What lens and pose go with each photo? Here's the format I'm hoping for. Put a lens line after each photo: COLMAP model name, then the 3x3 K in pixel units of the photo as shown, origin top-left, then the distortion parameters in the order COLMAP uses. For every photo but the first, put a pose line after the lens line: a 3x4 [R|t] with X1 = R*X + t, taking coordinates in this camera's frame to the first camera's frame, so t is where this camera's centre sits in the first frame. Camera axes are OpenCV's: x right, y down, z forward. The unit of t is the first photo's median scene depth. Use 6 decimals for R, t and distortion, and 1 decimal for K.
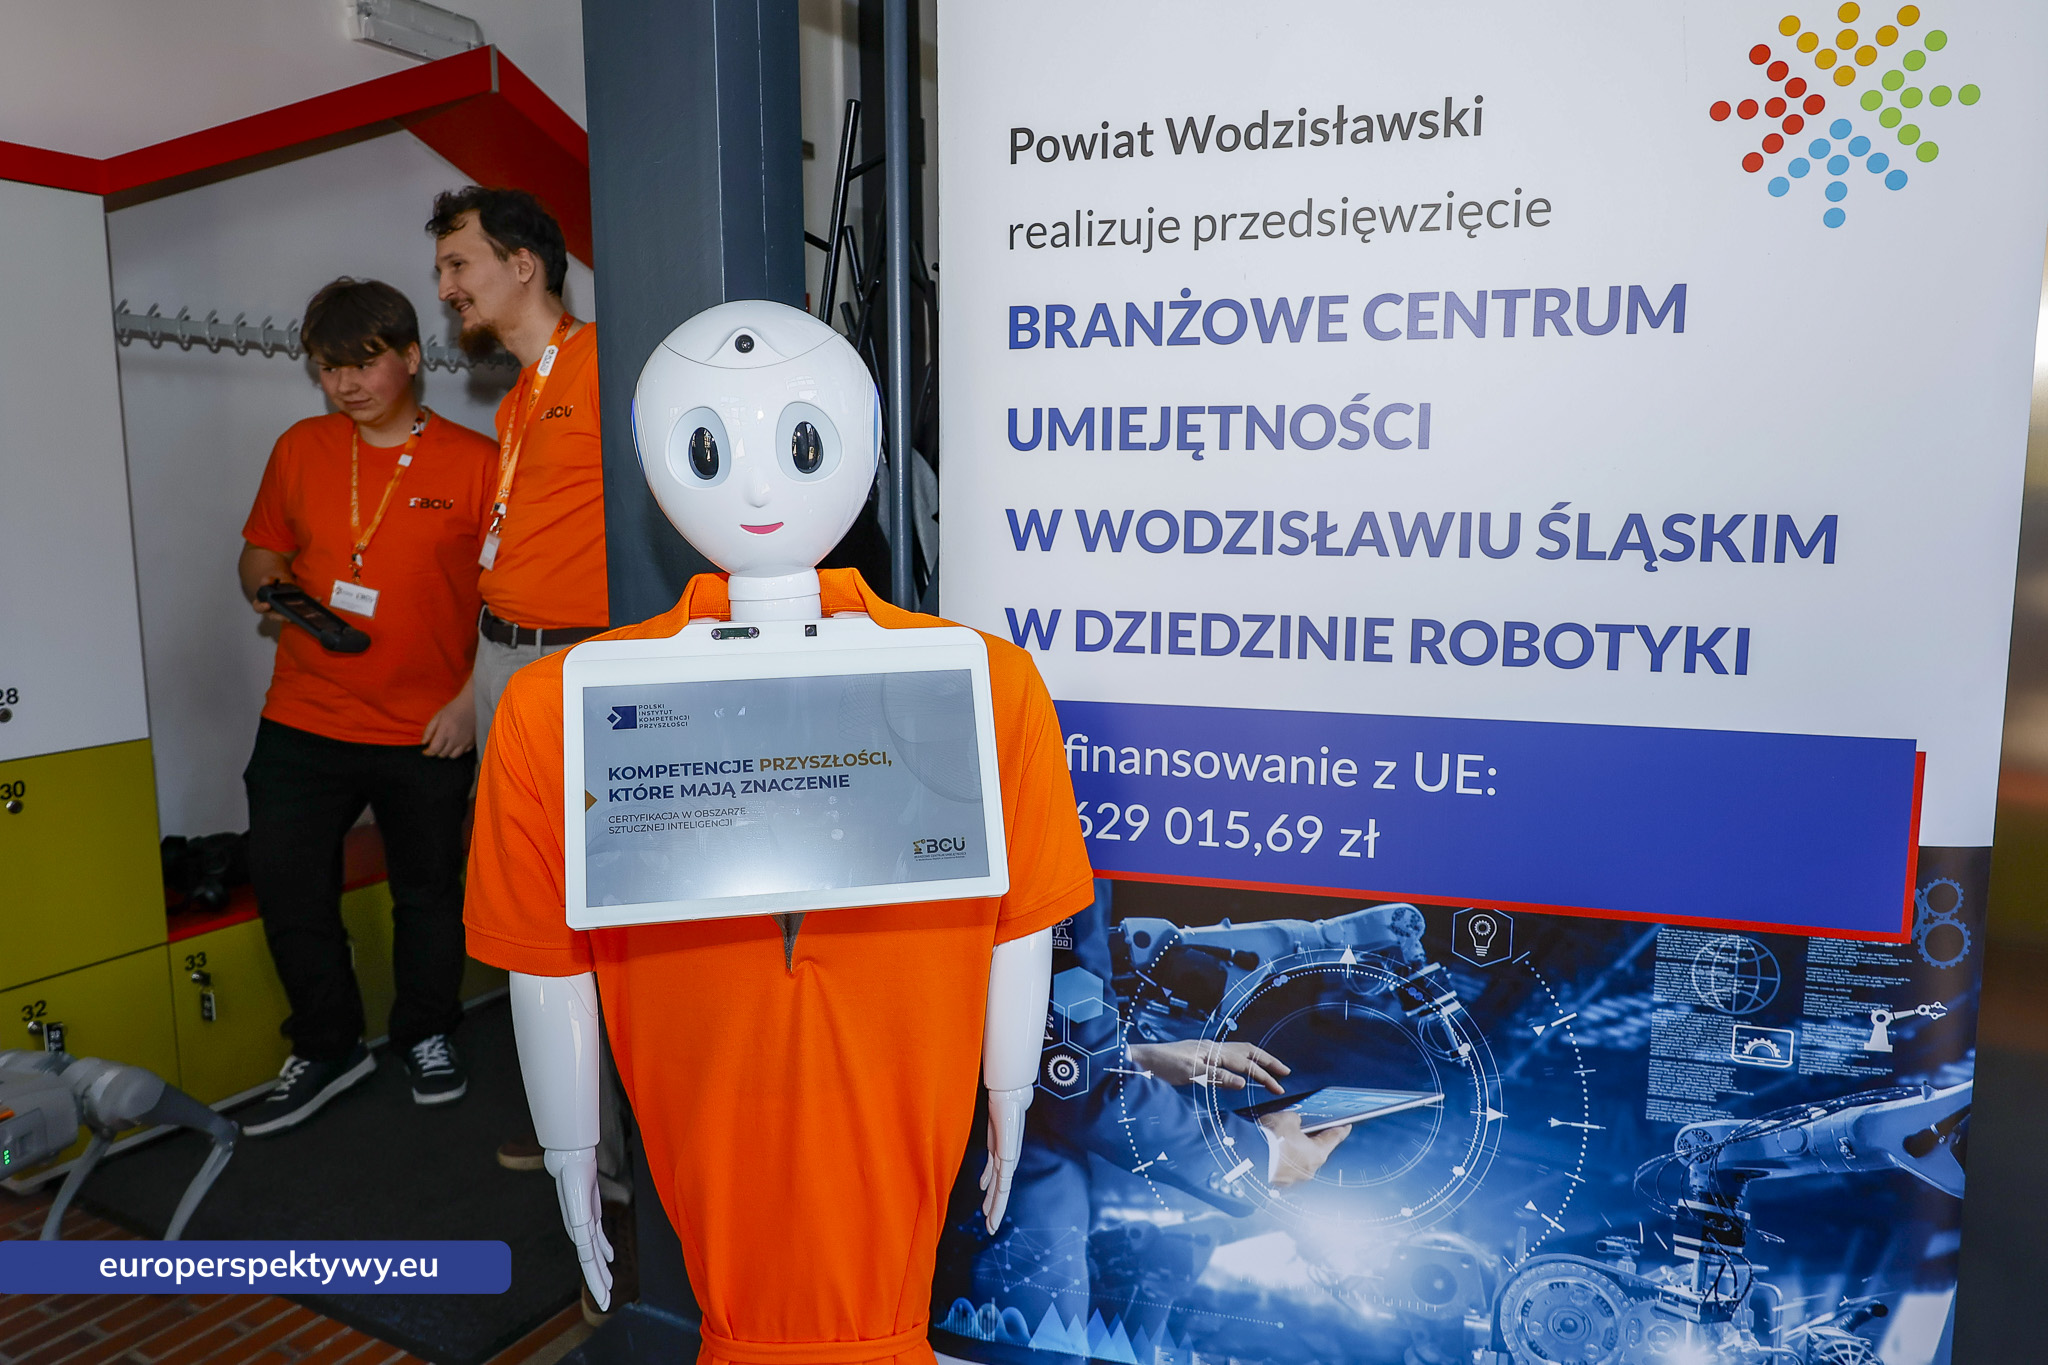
lens RADIAL K [[1474.3, 0, 1018.8], [0, 1474.3, 686.8], [0, 0, 1]] dist [0.002510, 0.000997]
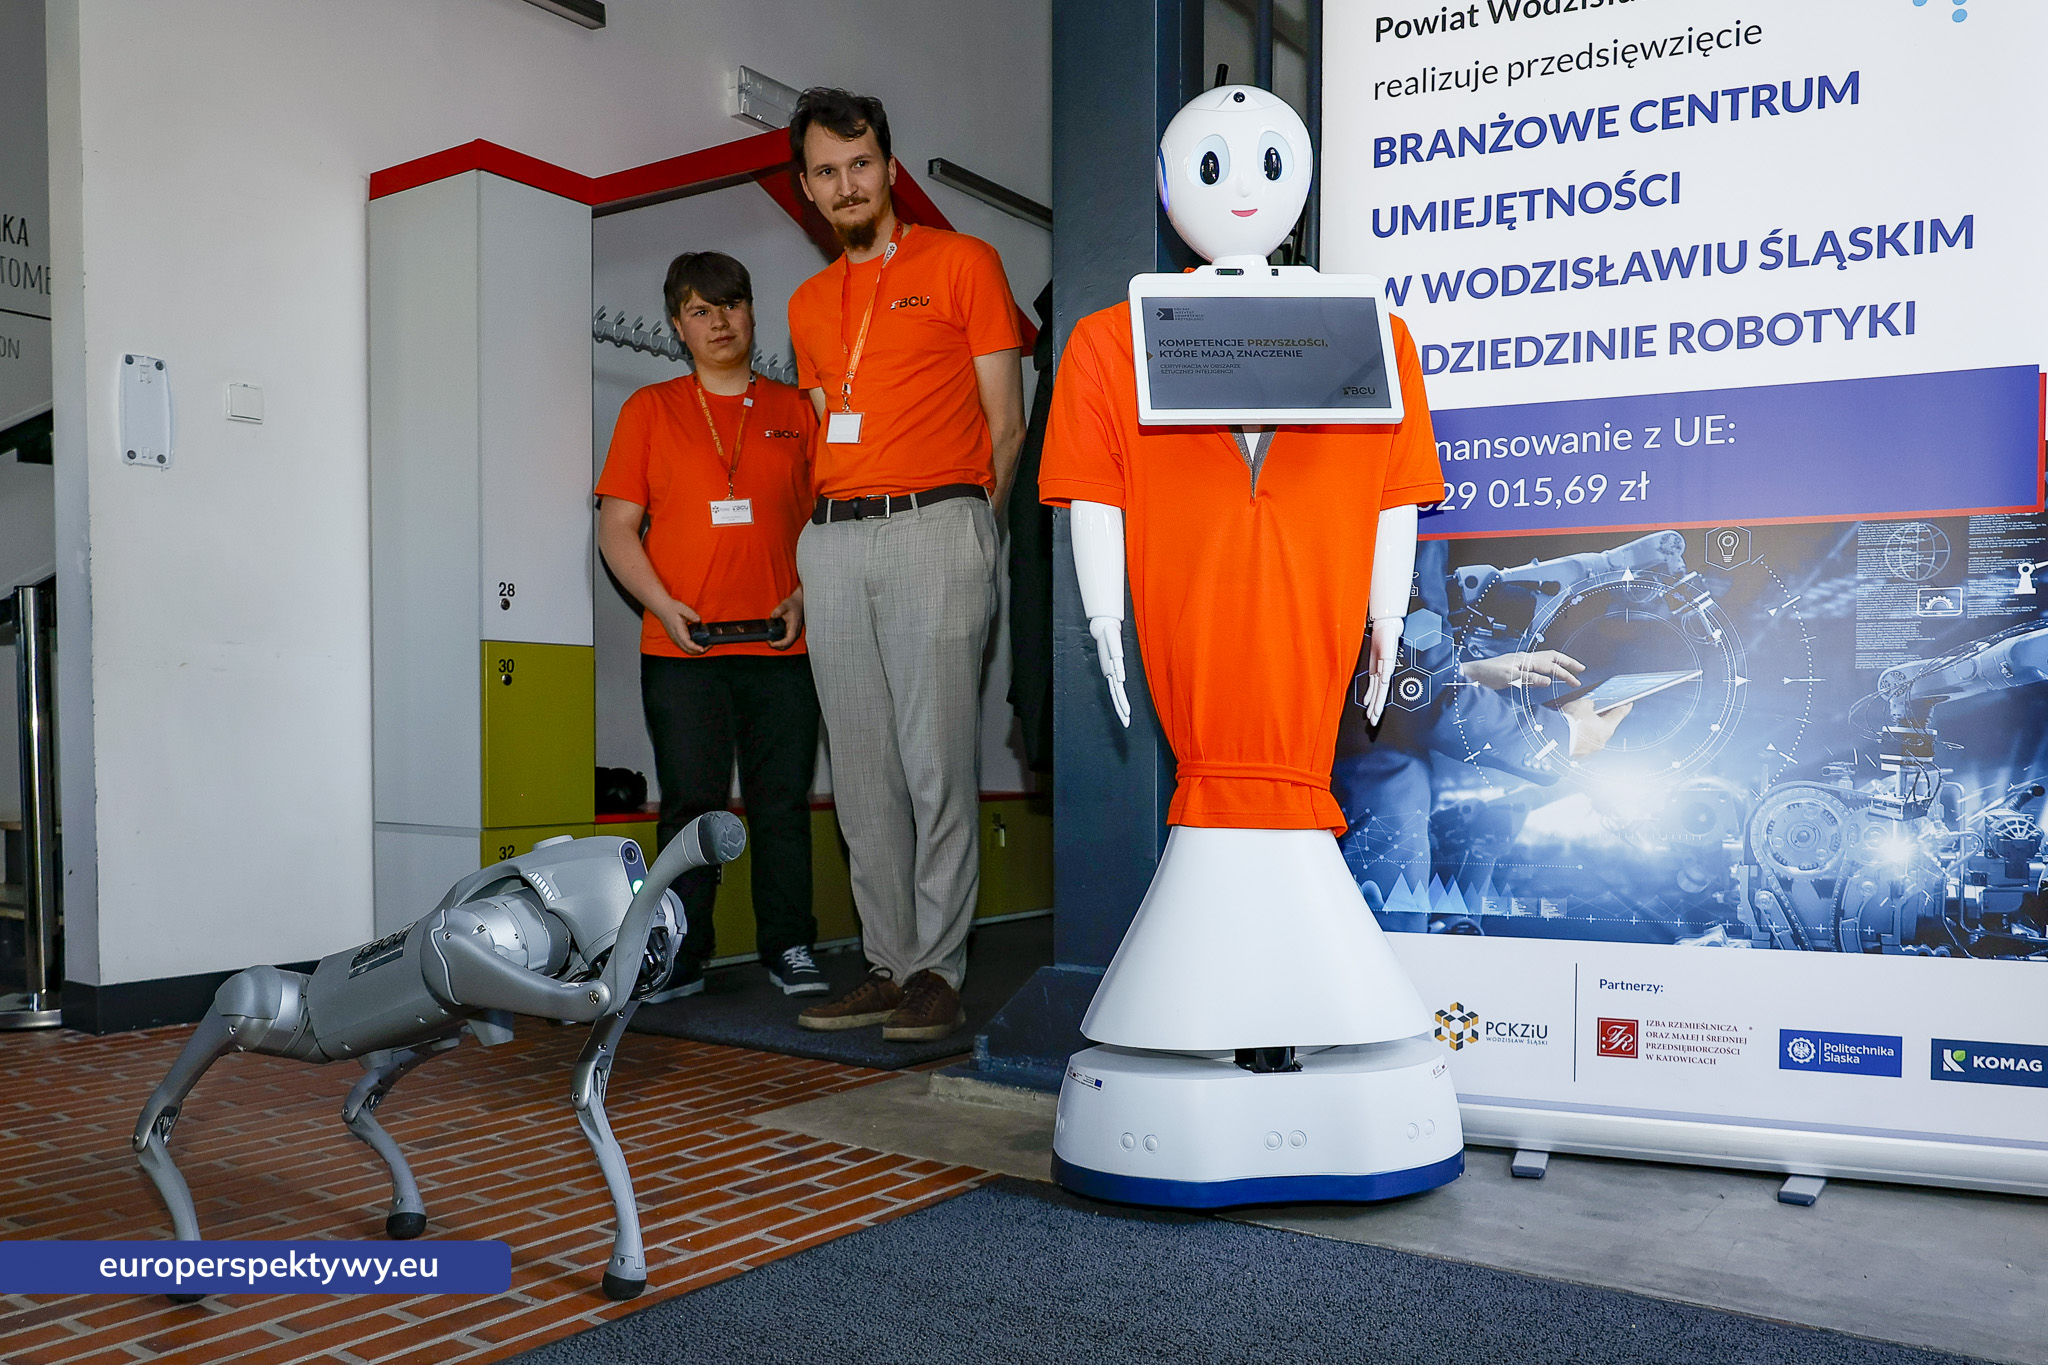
lens RADIAL K [[1600.6, 0, 1034.9], [0, 1600.6, 690.2], [0, 0, 1]] dist [0.001174, 0.004392]
pose [[0.990652, 0.006073, -0.136281, -0.123657], [-0.020736, 0.994104, -0.106432, 0.470383], [0.134831, 0.108263, 0.984936, -0.548868]]
